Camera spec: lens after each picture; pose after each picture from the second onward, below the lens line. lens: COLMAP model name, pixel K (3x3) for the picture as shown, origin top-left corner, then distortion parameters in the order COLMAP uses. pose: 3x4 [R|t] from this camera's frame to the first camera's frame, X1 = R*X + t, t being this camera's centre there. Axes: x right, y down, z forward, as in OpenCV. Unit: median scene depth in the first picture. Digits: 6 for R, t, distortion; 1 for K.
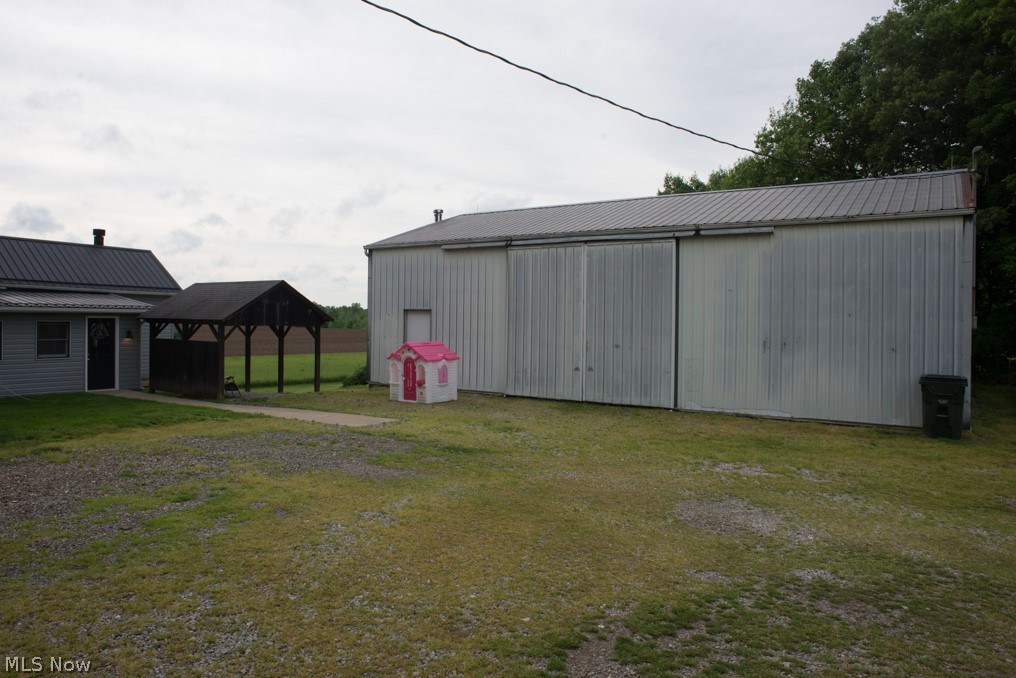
lens RADIAL K [[696.2, 0, 506.0], [0, 696.2, 318.2], [0, 0, 1]] dist [-0.002761, -0.000855]
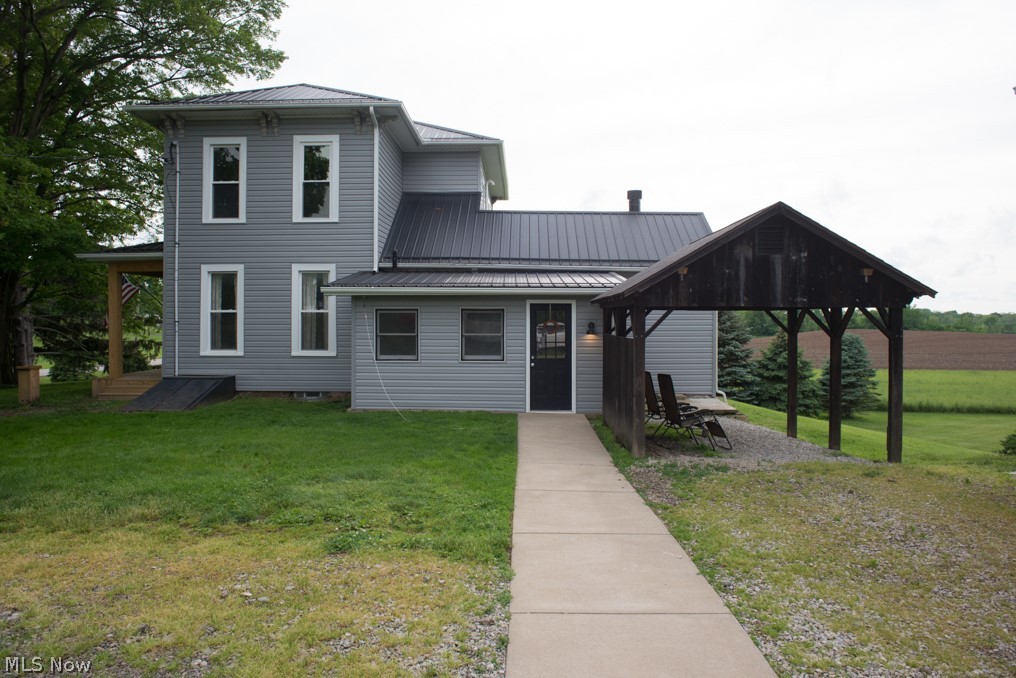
lens RADIAL K [[696.2, 0, 506.0], [0, 696.2, 318.2], [0, 0, 1]] dist [-0.002761, -0.000855]
pose [[0.547344, -0.013284, -0.836802, -0.049495], [0.003344, 0.999901, -0.013685, 0.022639], [0.836901, 0.004692, 0.547334, 0.590931]]
